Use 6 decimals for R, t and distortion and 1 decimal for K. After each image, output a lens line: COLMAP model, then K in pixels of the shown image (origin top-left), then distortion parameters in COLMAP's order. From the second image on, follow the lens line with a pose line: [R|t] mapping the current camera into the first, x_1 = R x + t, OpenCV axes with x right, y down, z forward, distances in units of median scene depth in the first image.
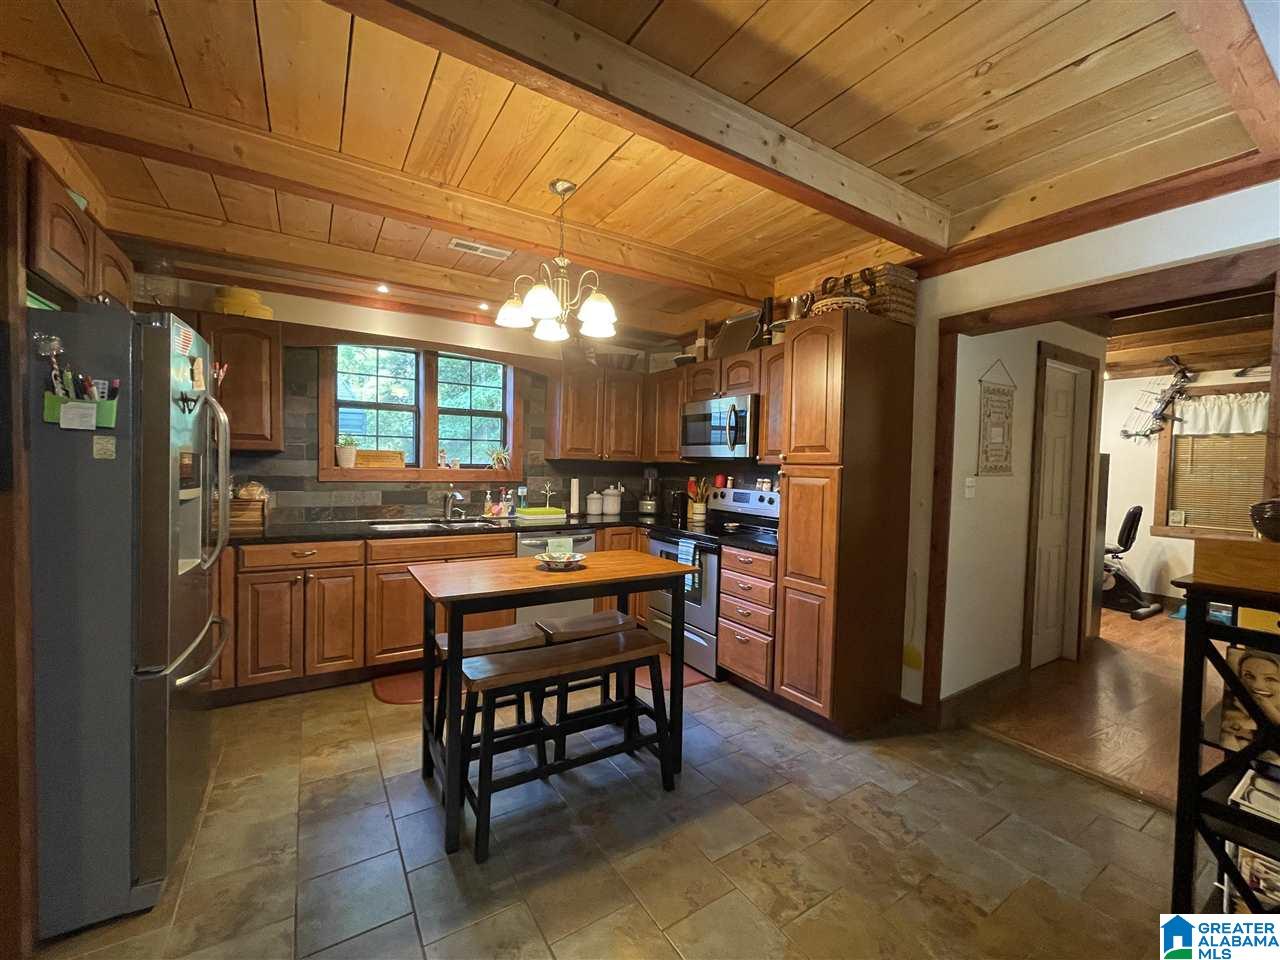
lens RADIAL K [[520.9, 0, 639.7], [0, 520.9, 478.3], [0, 0, 1]] dist [0.000888, 0.000027]
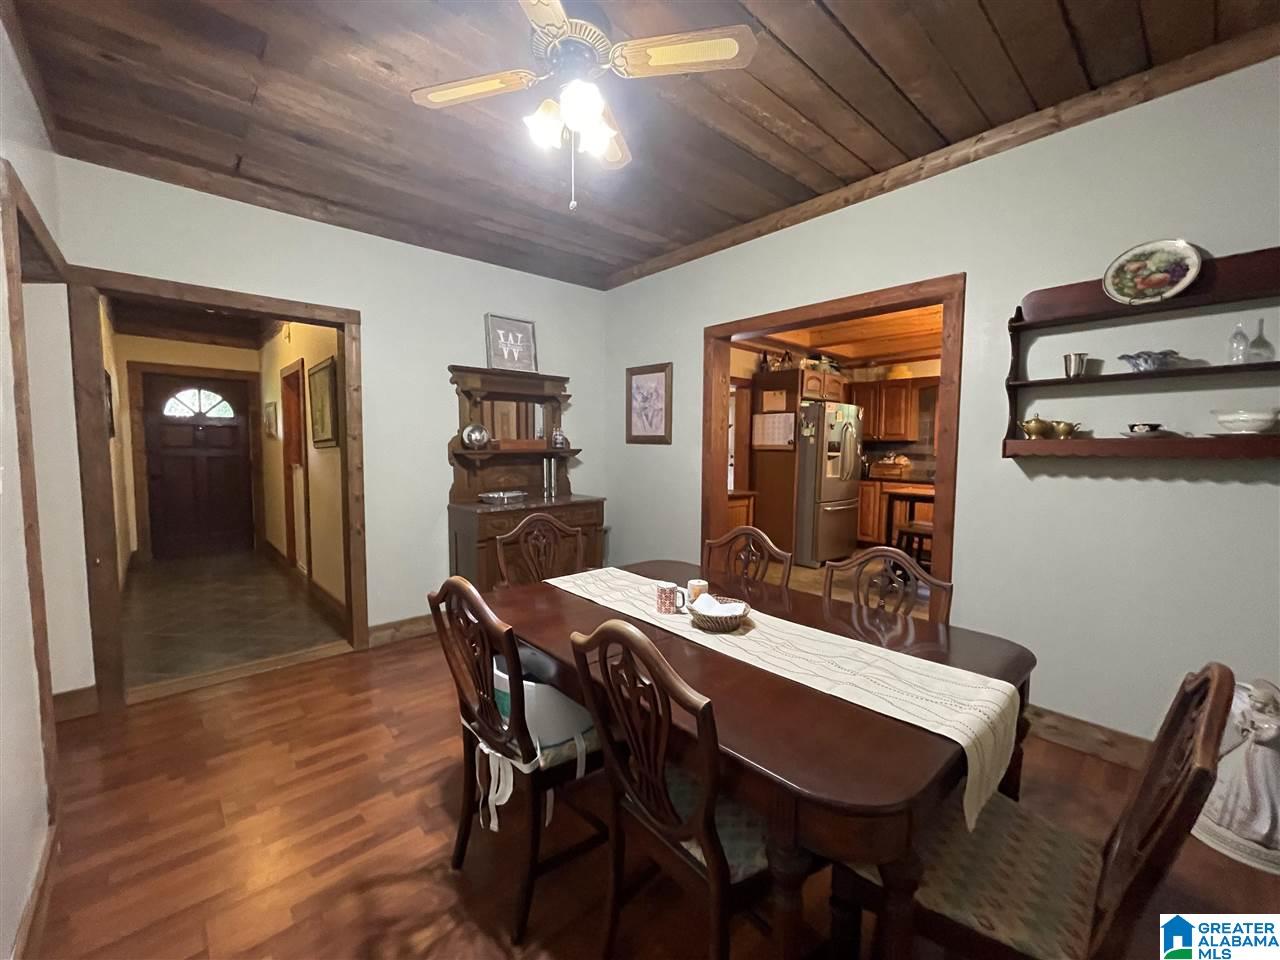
lens RADIAL K [[520.9, 0, 640.0], [0, 520.9, 480.5], [0, 0, 1]] dist [0.000888, 0.000027]
pose [[0.168468, 0.051158, -0.984379, 1.169867], [-0.034100, 0.998357, 0.046048, 0.046481], [0.985117, 0.025809, 0.169935, -0.402225]]
